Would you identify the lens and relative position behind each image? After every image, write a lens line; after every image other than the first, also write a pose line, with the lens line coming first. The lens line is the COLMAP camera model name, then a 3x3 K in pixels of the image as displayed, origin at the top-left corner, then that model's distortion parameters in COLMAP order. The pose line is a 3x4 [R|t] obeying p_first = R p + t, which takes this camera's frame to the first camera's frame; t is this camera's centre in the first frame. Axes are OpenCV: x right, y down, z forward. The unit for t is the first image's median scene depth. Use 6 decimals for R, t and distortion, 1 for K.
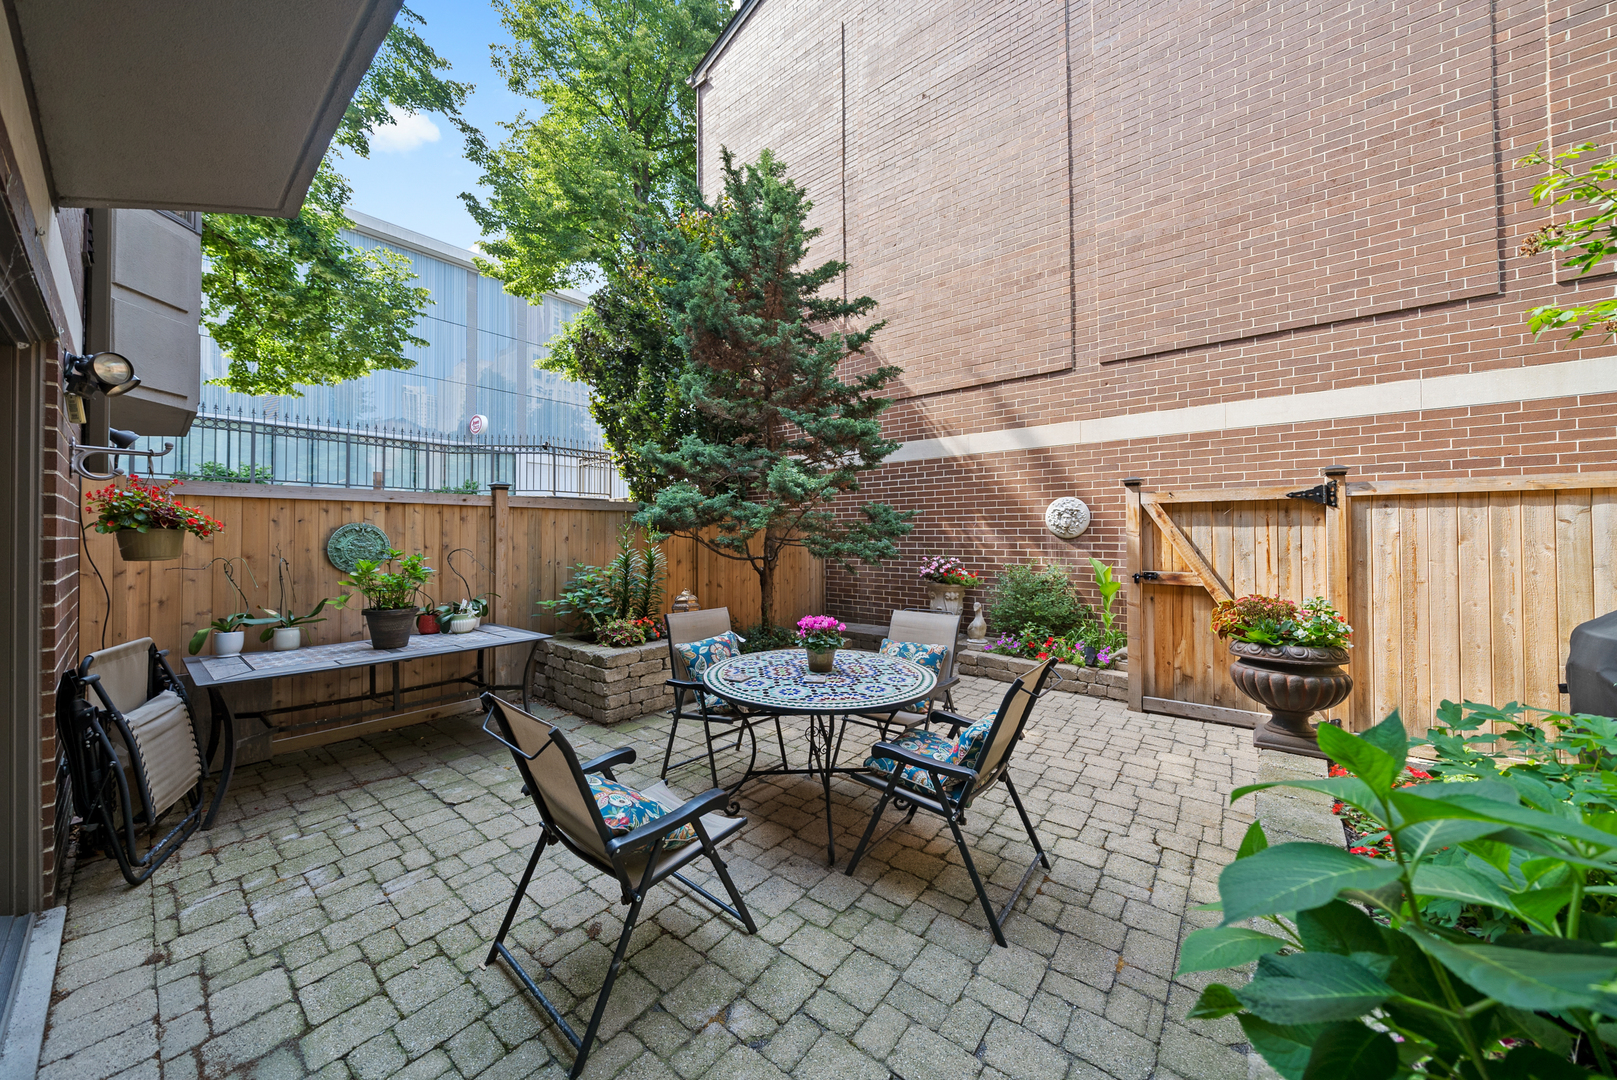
lens RADIAL K [[554.9, 0, 793.2], [0, 554.9, 531.2], [0, 0, 1]] dist [-0.000924, -0.000054]
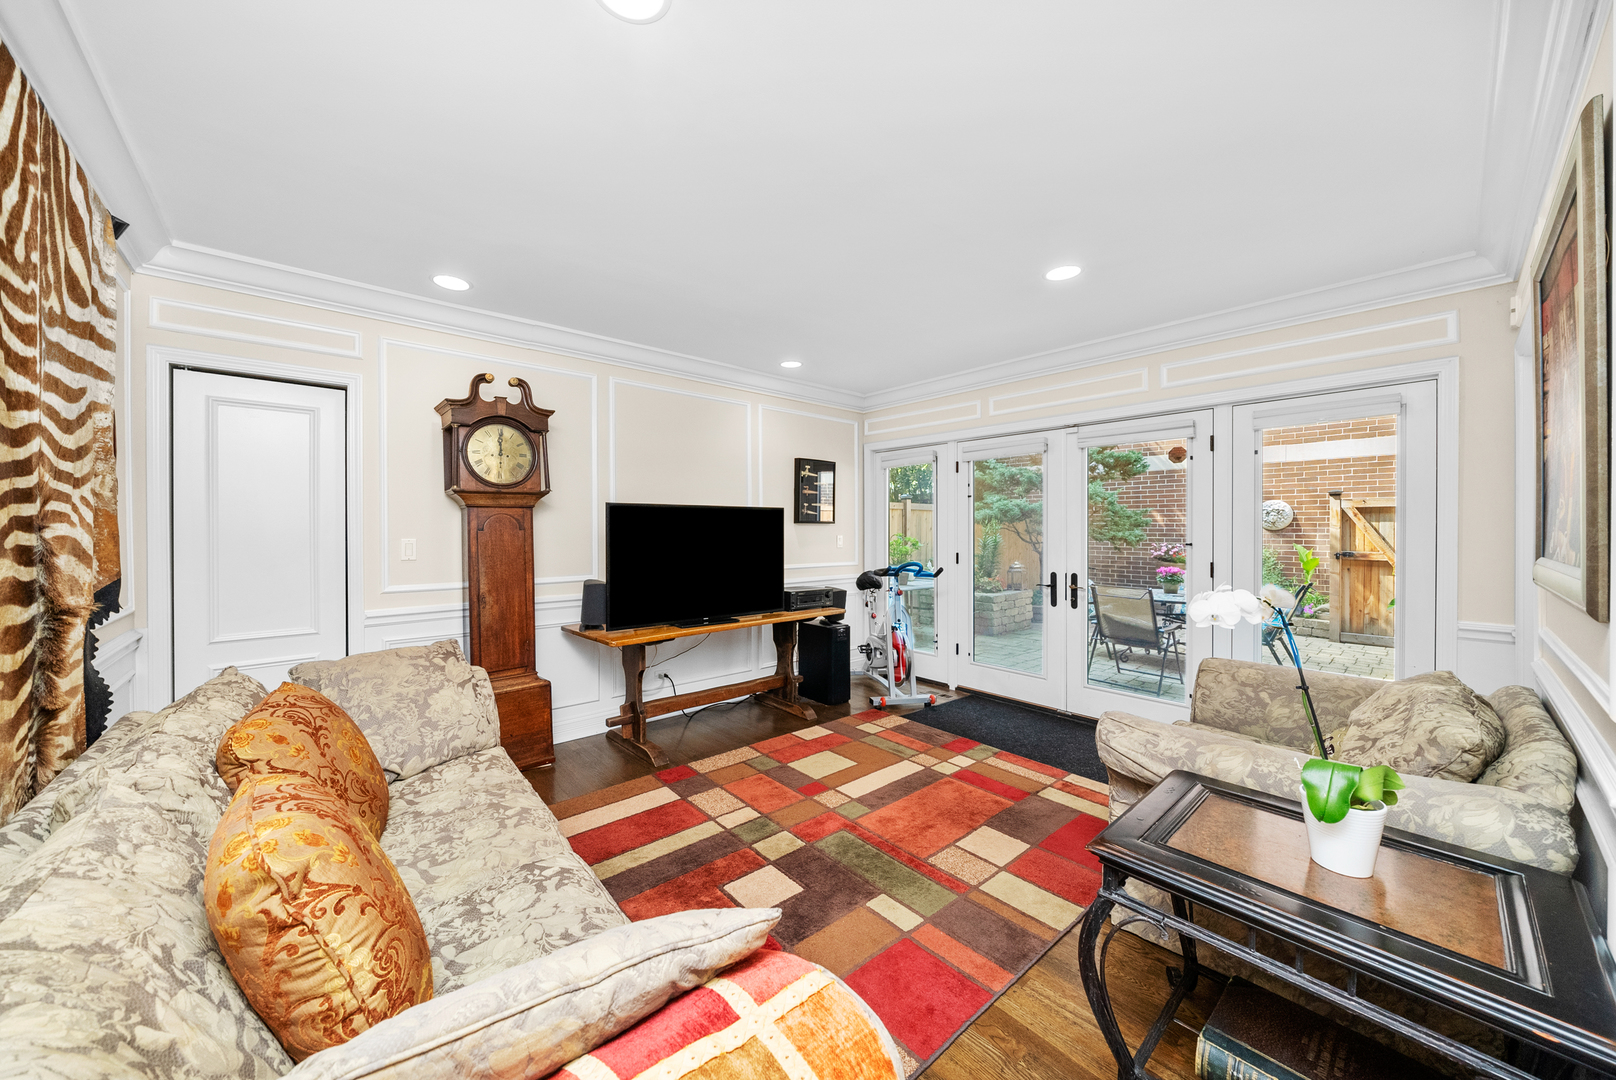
lens RADIAL K [[554.6, 0, 815.0], [0, 554.6, 532.2], [0, 0, 1]] dist [-0.000924, -0.000054]
pose [[0.986823, 0.004440, -0.161742, -0.457160], [-0.001837, 0.999866, 0.016242, -0.002890], [0.161793, -0.015731, 0.986699, -0.609958]]
